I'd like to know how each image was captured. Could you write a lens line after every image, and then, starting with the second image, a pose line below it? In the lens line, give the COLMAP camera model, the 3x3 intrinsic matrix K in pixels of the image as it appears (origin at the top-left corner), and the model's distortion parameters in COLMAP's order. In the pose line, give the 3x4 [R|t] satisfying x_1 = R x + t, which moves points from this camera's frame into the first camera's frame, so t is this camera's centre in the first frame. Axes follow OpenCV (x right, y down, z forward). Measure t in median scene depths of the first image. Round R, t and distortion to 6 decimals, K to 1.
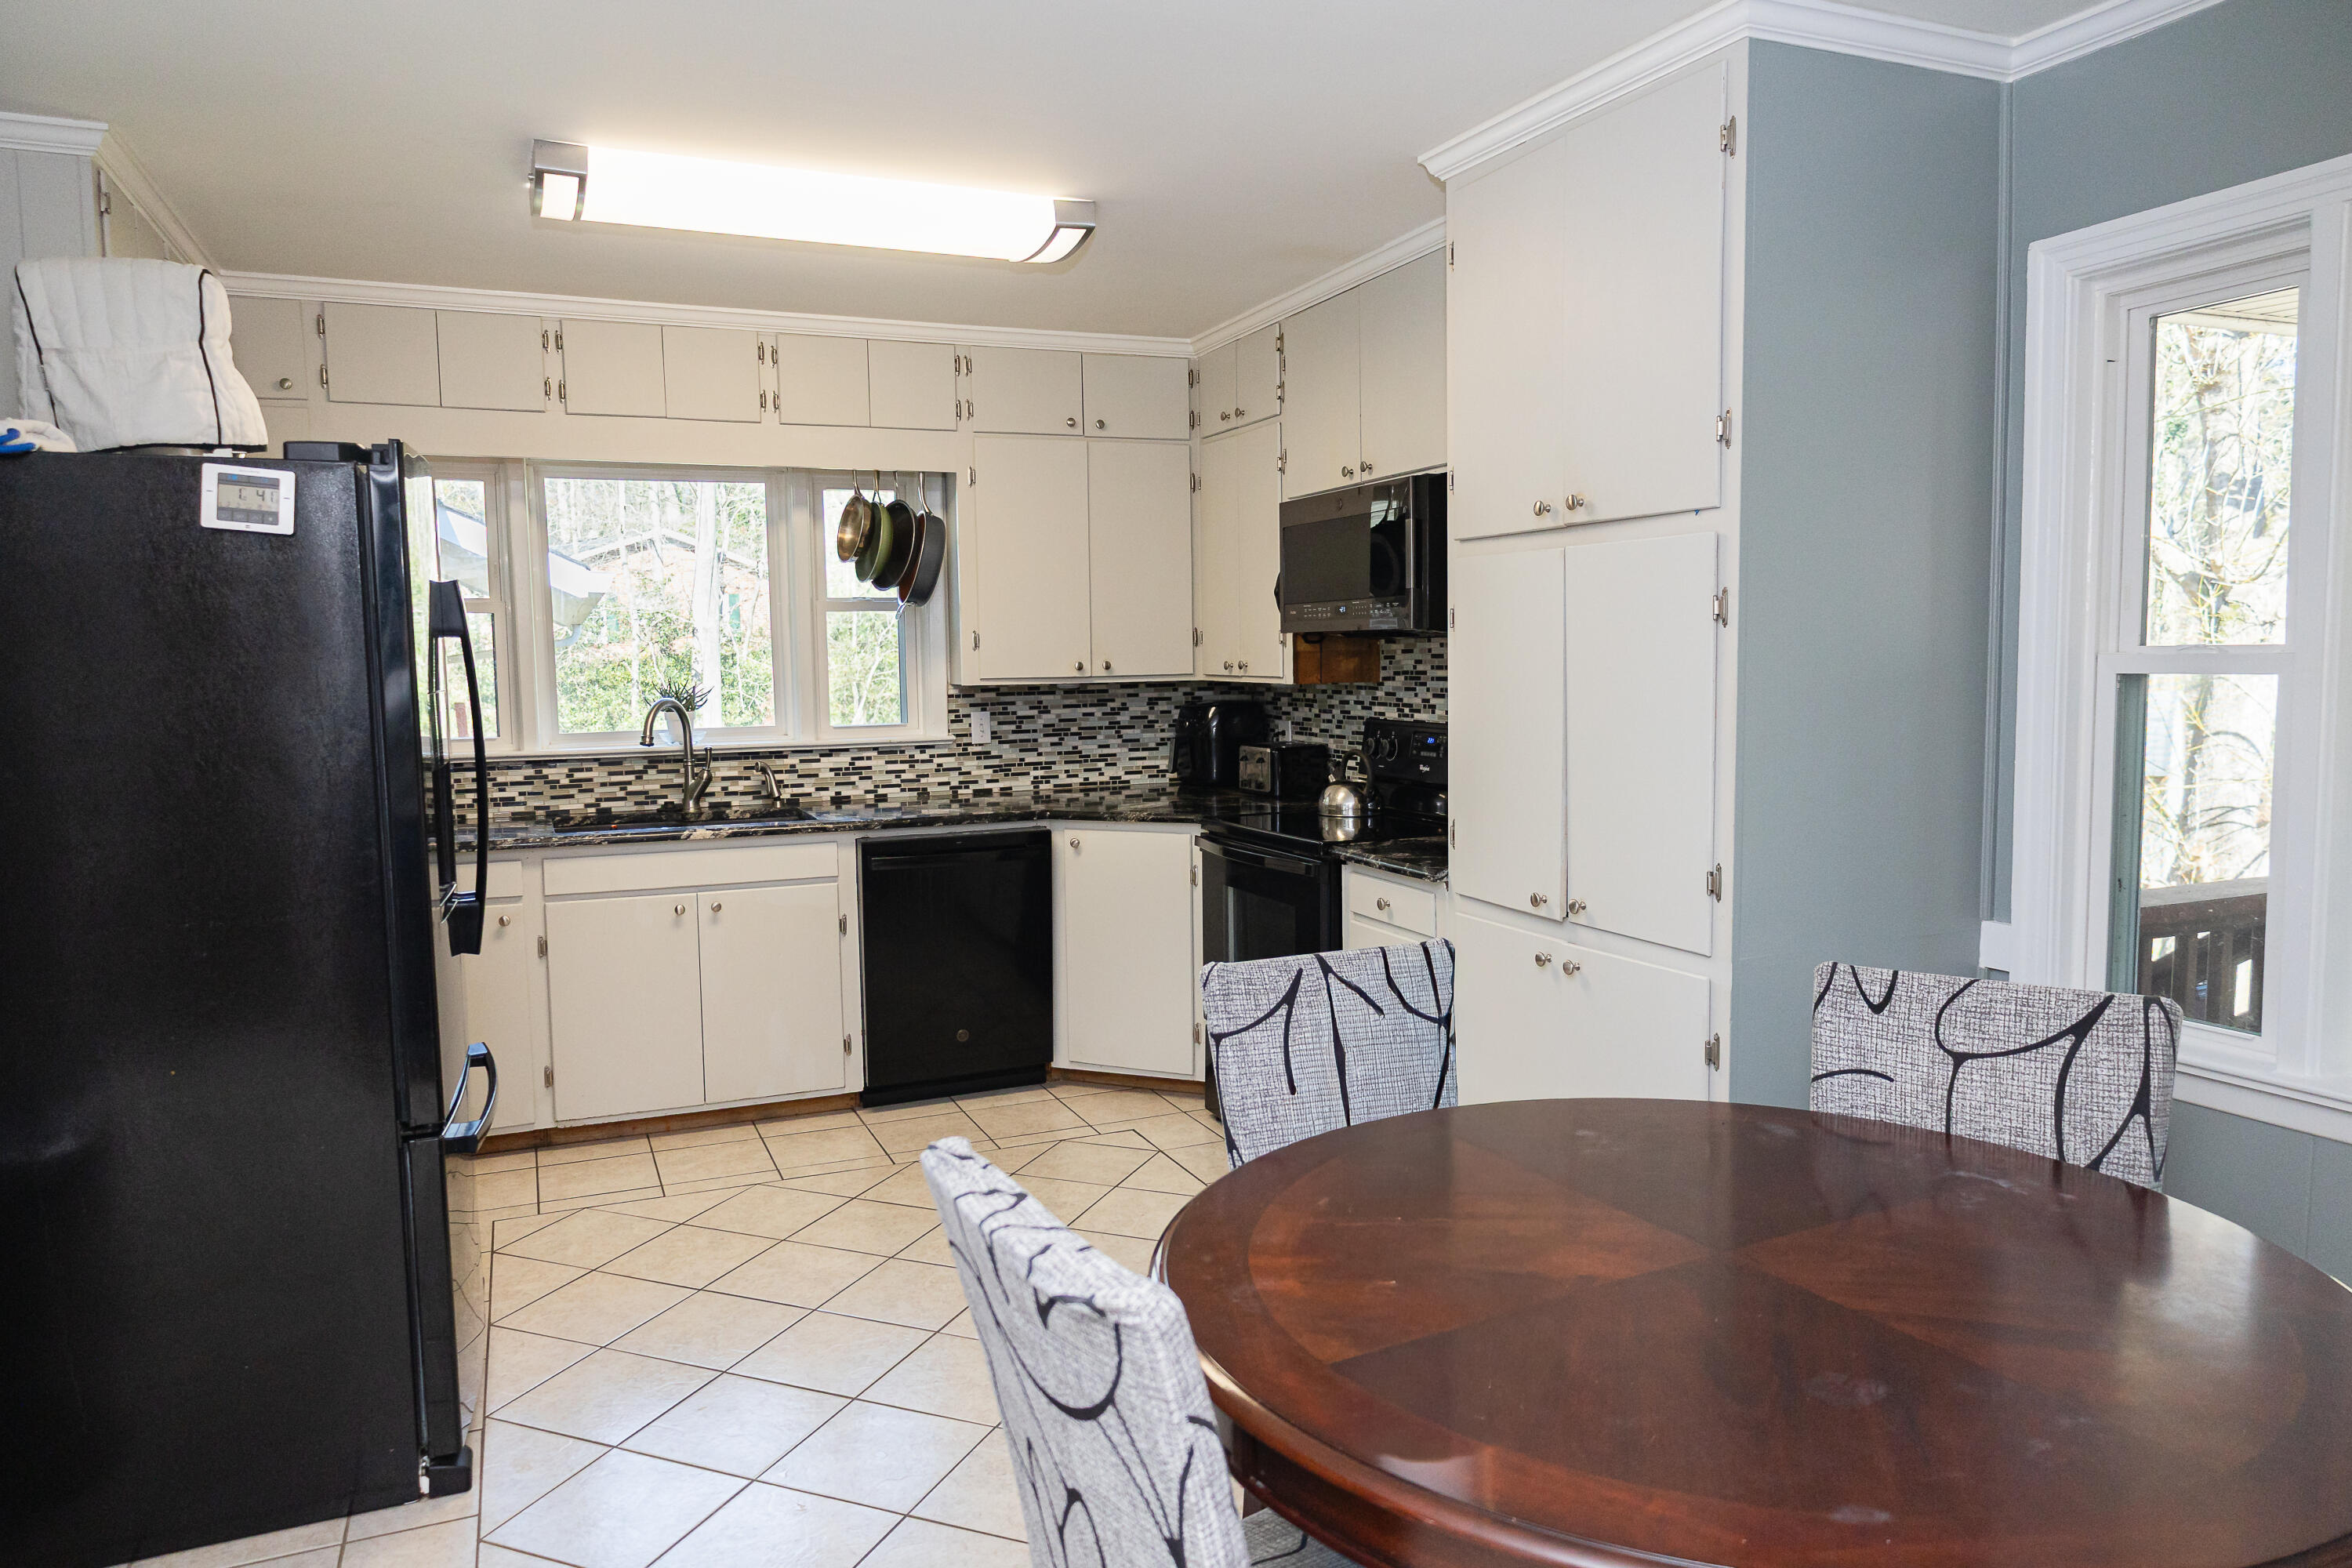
lens RADIAL K [[1545.4, 0, 1179.9], [0, 1545.4, 795.0], [0, 0, 1]] dist [-0.004096, 0.005079]
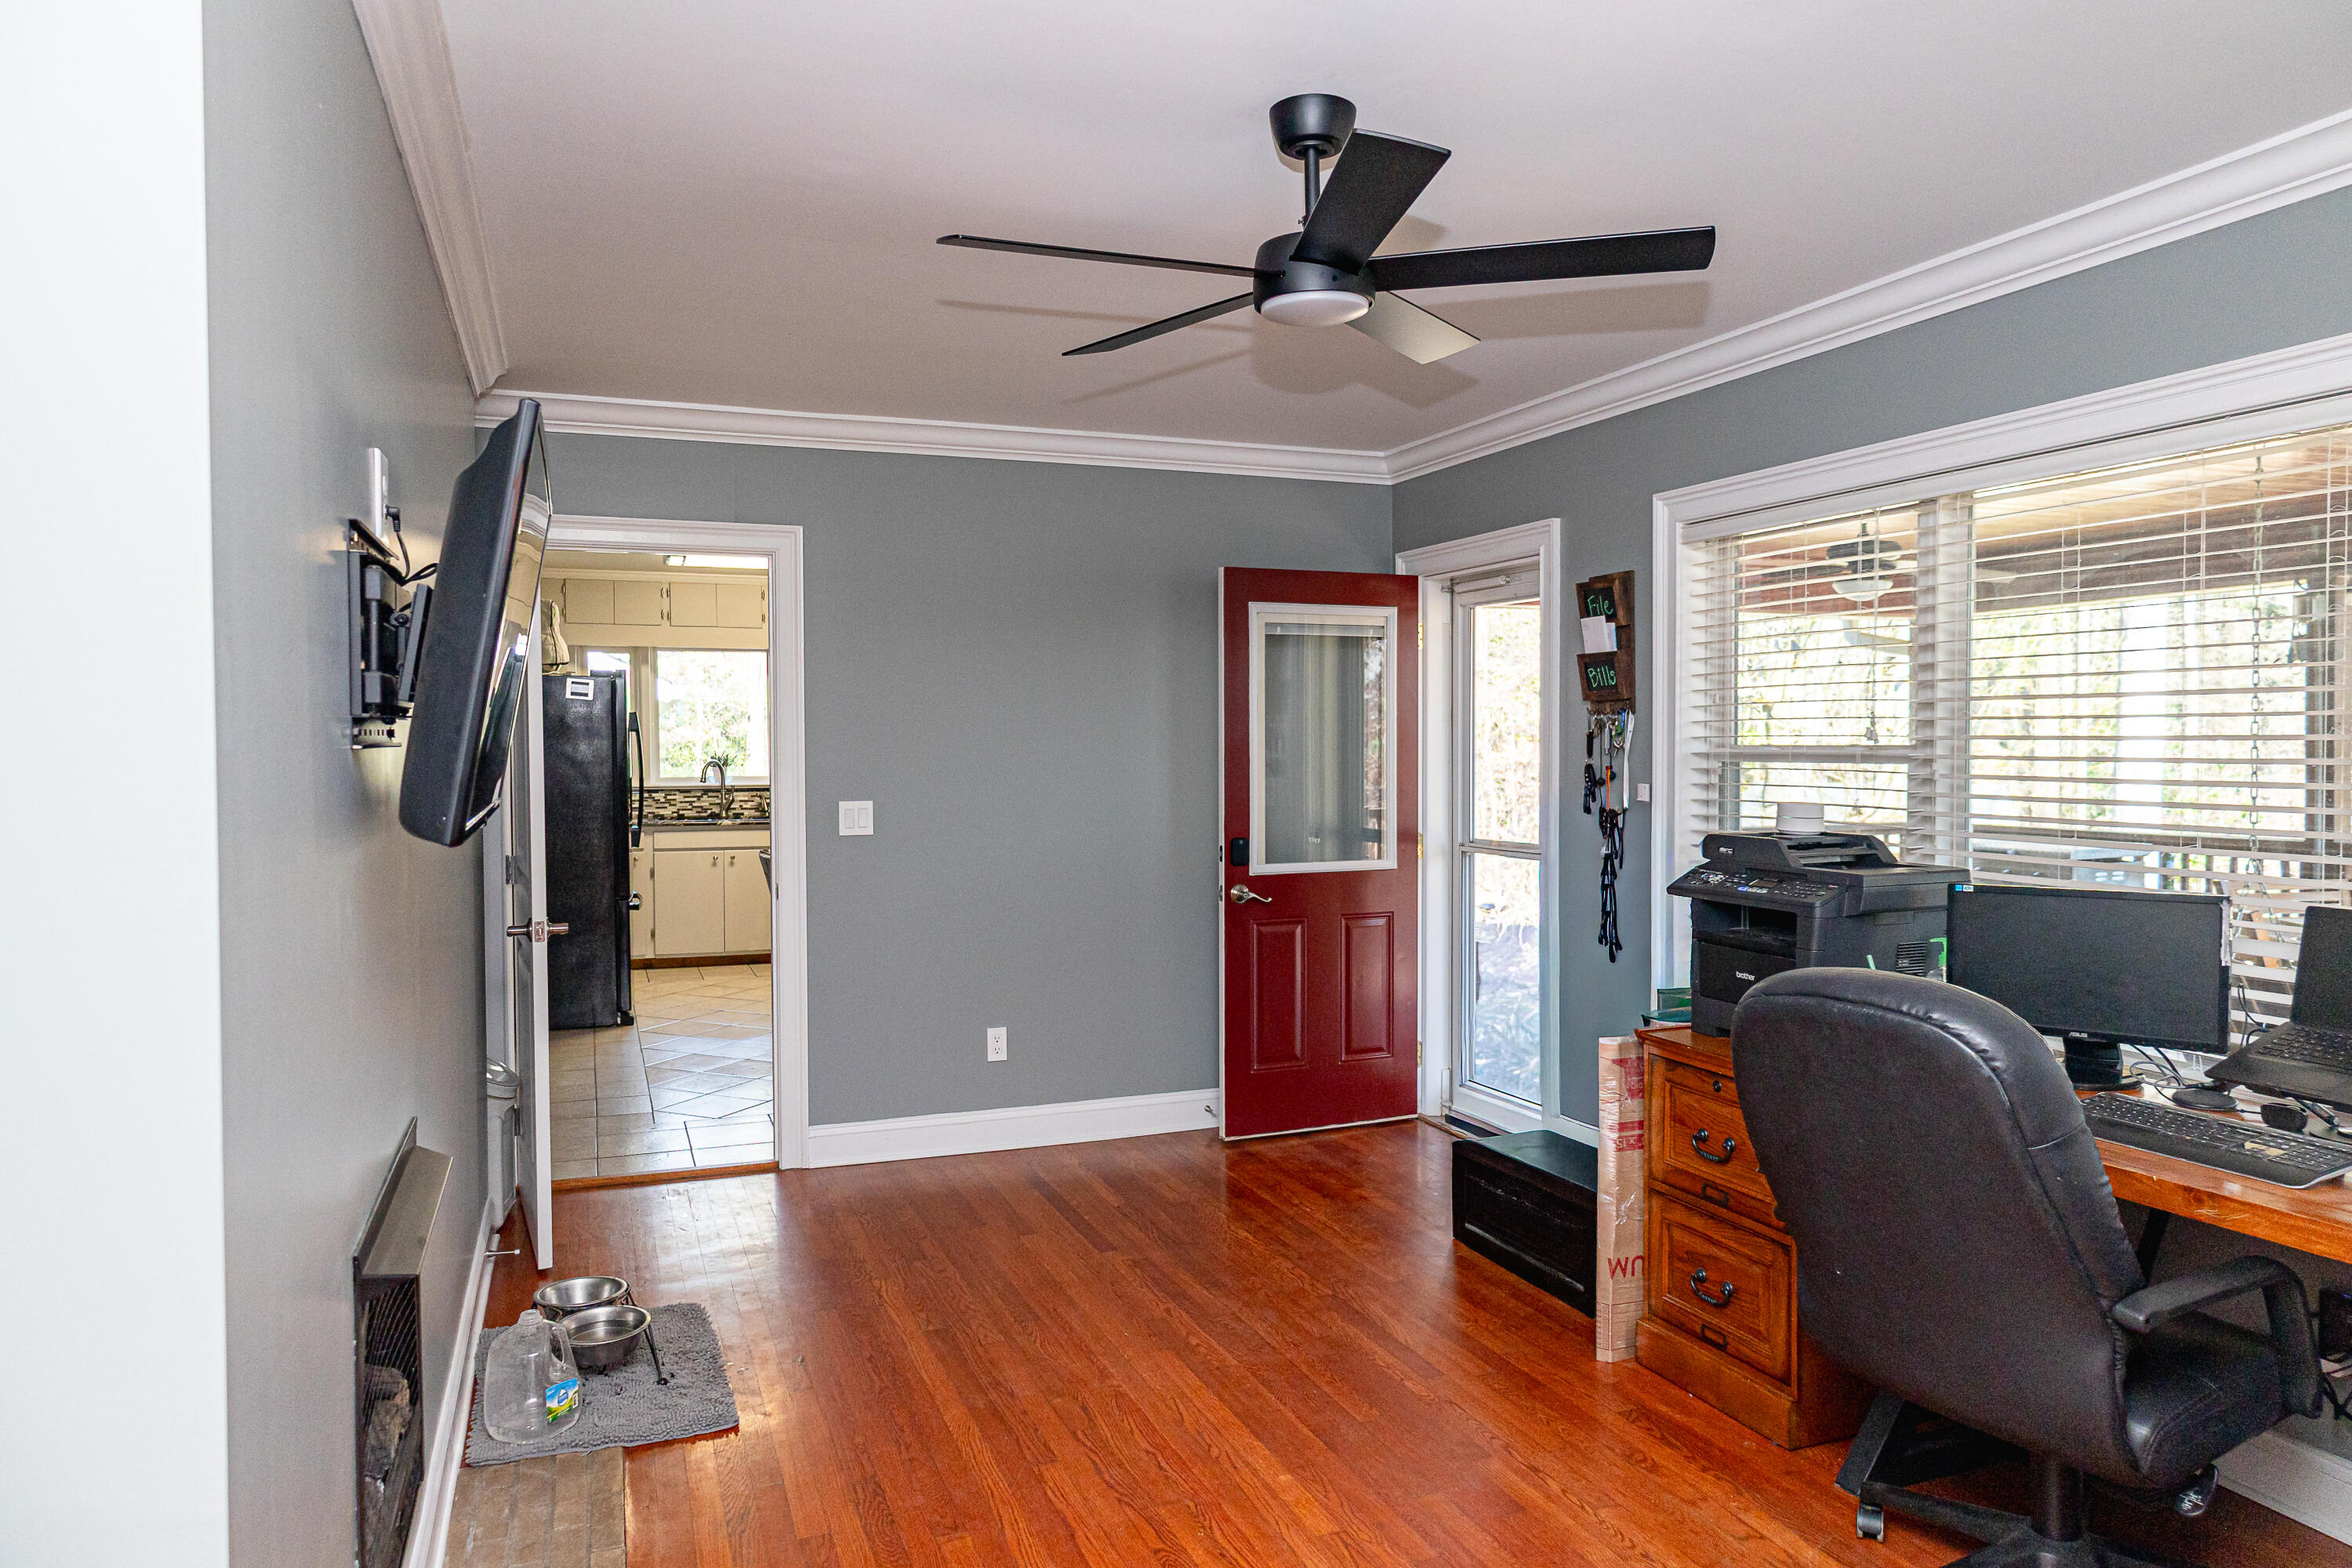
lens RADIAL K [[1545.4, 0, 1169.2], [0, 1545.4, 779.1], [0, 0, 1]] dist [-0.004096, 0.005079]
pose [[0.999062, 0.011855, -0.041641, 0.349120], [-0.014610, 0.997680, -0.066492, 0.087790], [0.040757, 0.067038, 0.996918, -0.992712]]
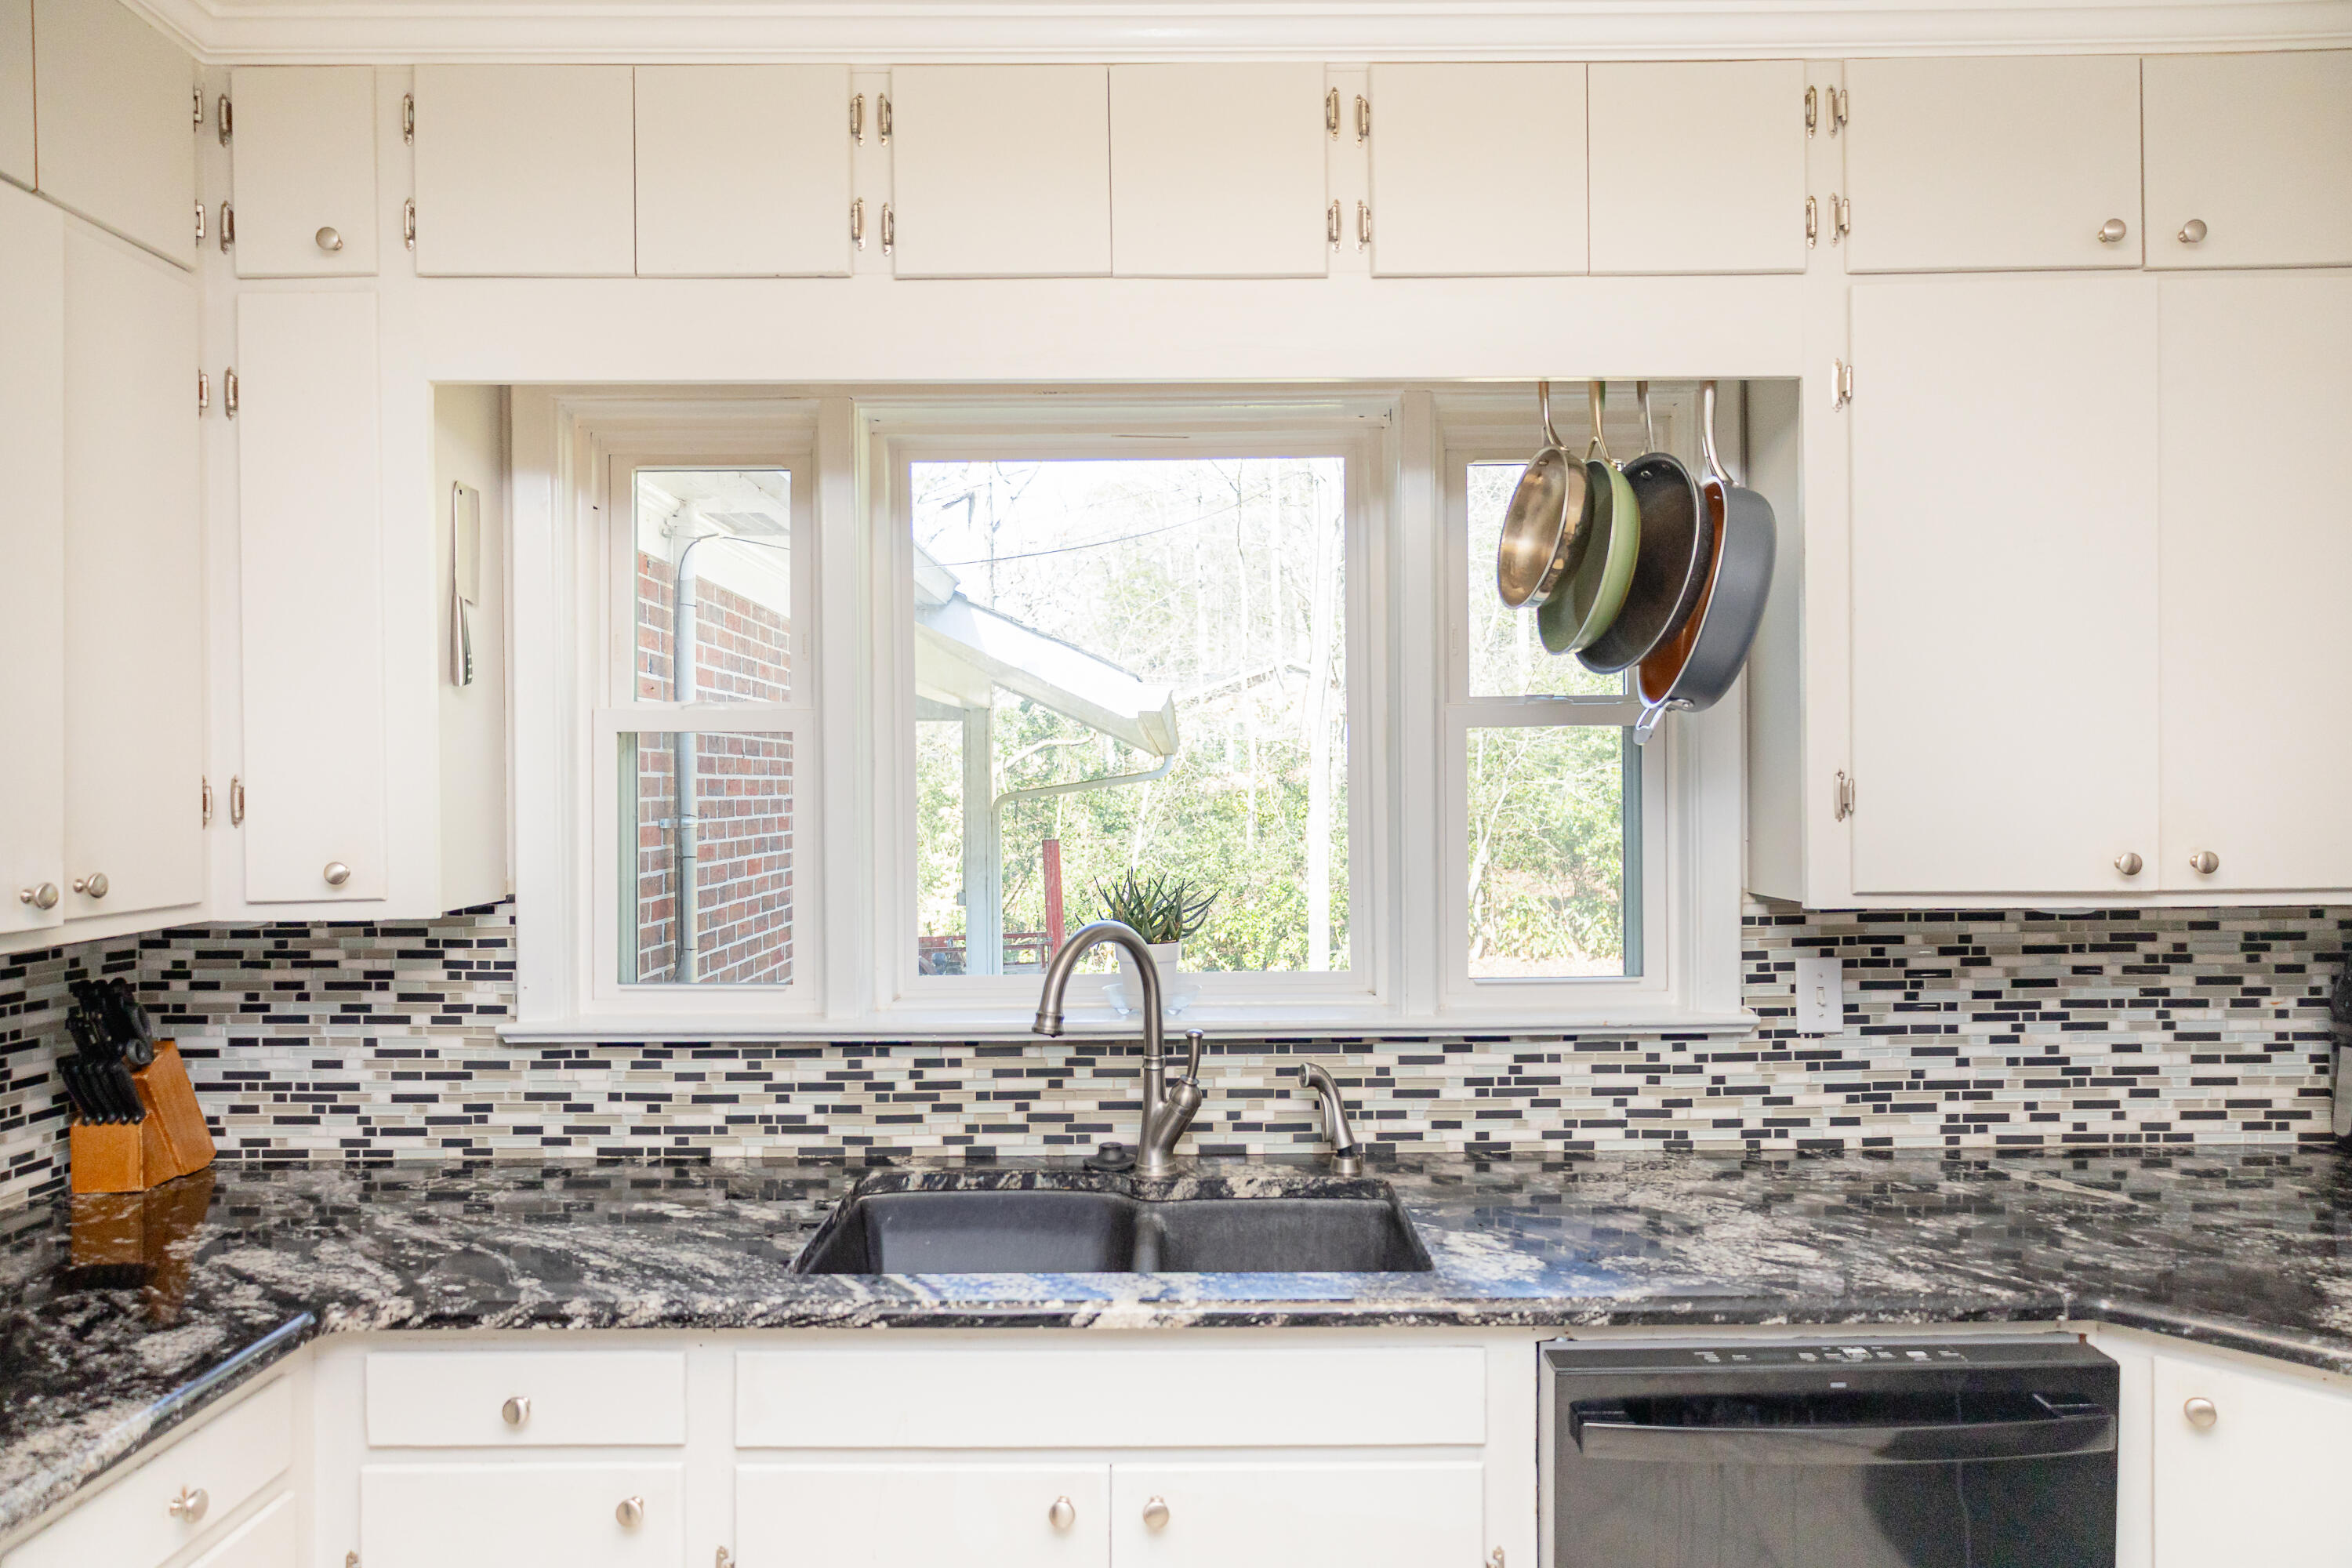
lens RADIAL K [[1545.4, 0, 1165.1], [0, 1545.4, 784.3], [0, 0, 1]] dist [-0.004096, 0.005079]
pose [[0.919069, 0.006990, -0.394035, -0.138770], [-0.042503, 0.995769, -0.081473, -0.064553], [0.391798, 0.091627, 0.915477, 0.583059]]
